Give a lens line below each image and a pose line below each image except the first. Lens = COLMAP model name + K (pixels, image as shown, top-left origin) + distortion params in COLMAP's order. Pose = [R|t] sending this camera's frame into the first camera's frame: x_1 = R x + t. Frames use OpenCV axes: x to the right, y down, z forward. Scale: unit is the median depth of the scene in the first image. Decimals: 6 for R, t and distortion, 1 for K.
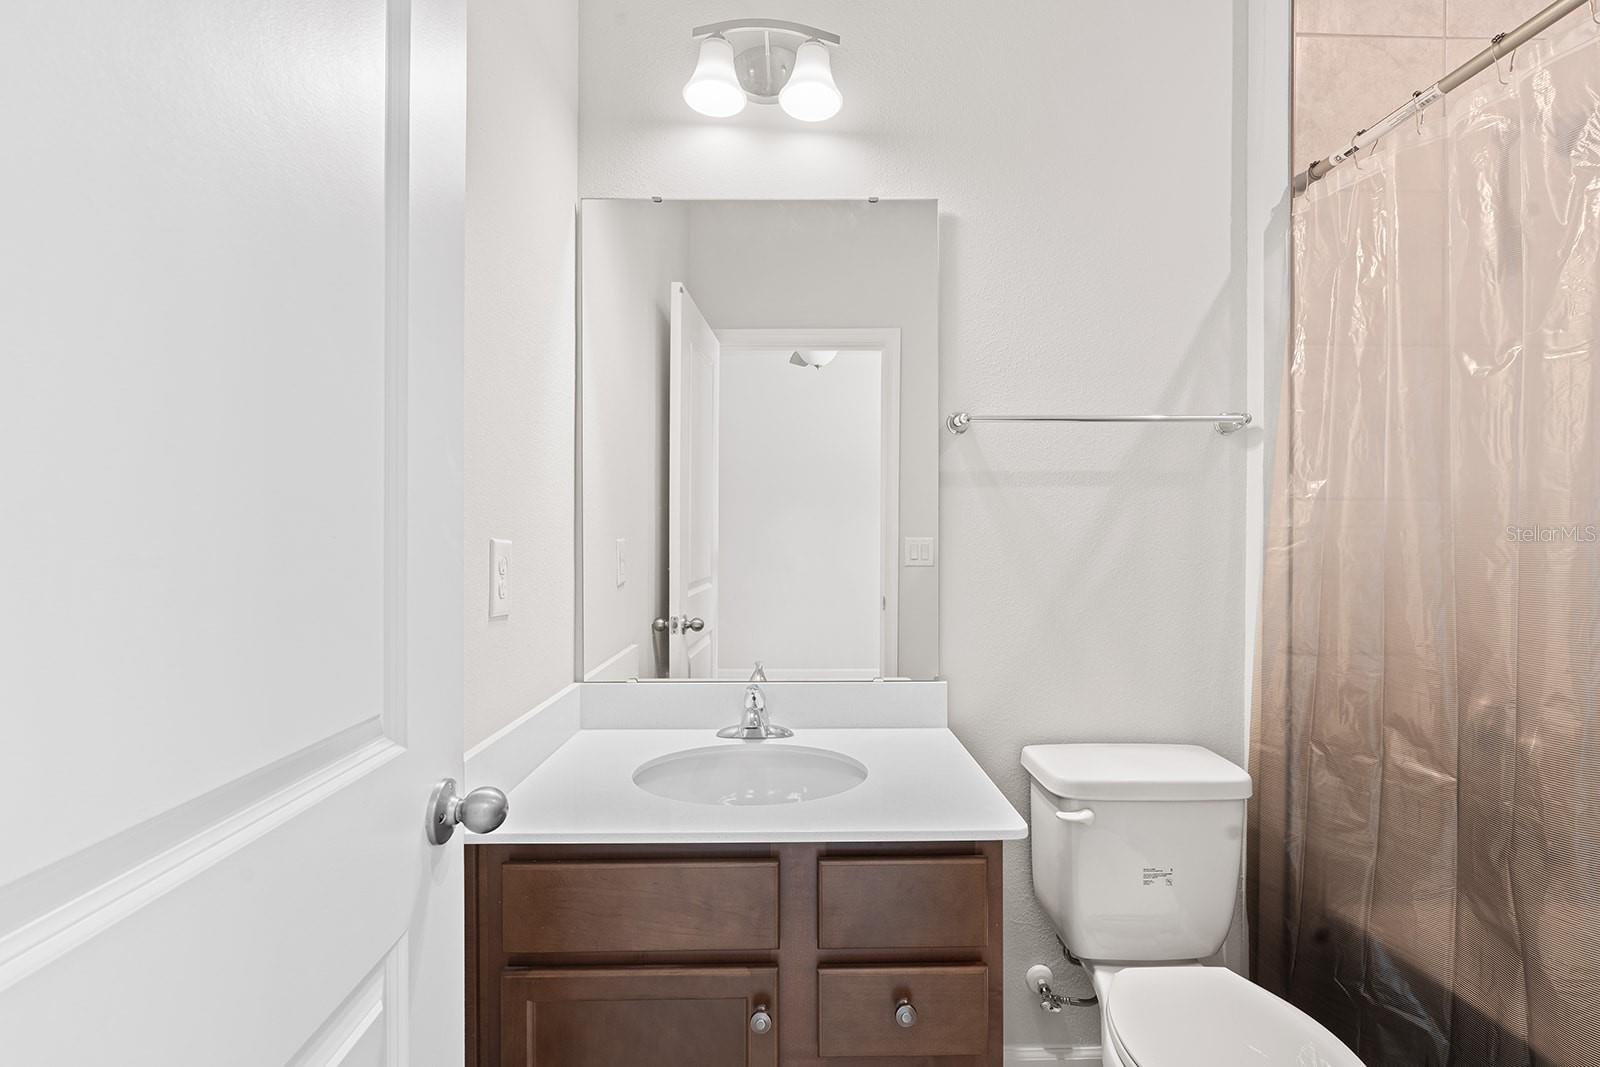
lens RADIAL K [[726.6, 0, 803.4], [0, 726.6, 542.5], [0, 0, 1]] dist [-0.009785, 0.003328]
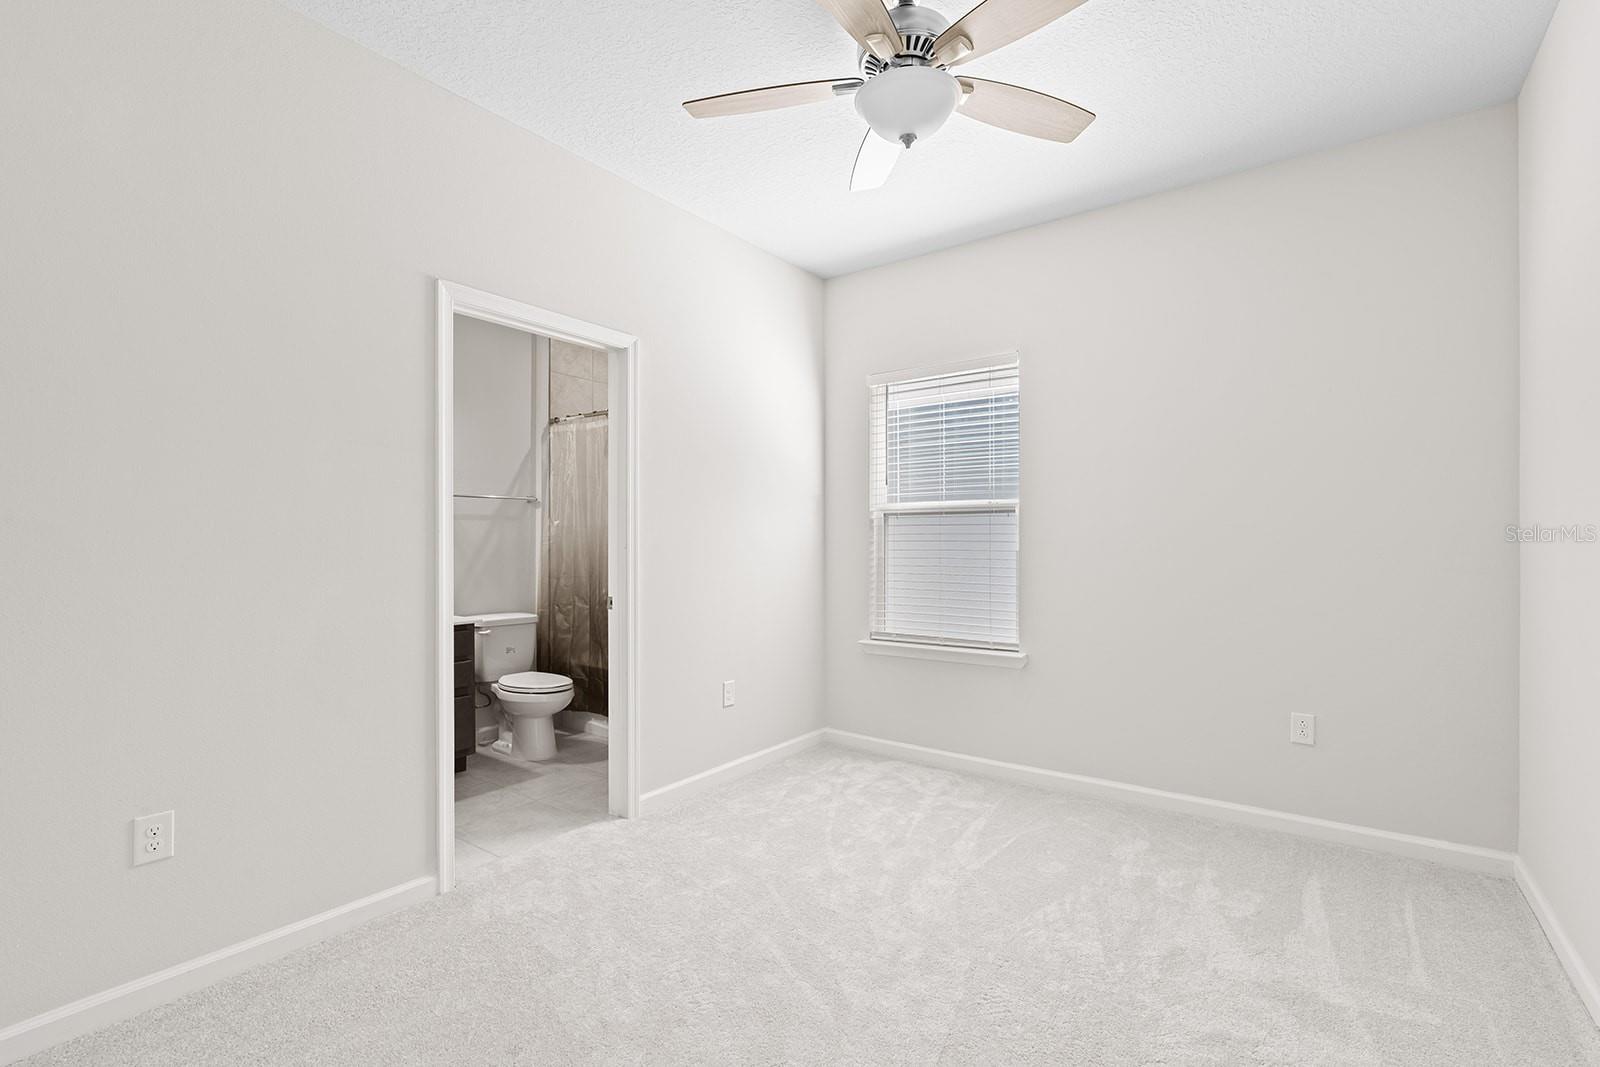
lens RADIAL K [[726.6, 0, 793.1], [0, 726.6, 539.8], [0, 0, 1]] dist [-0.009785, 0.003328]
pose [[0.622167, 0.001104, 0.782884, -1.065192], [0.005963, 0.999963, -0.006150, 0.019505], [-0.782862, 0.008495, 0.622138, -1.681581]]
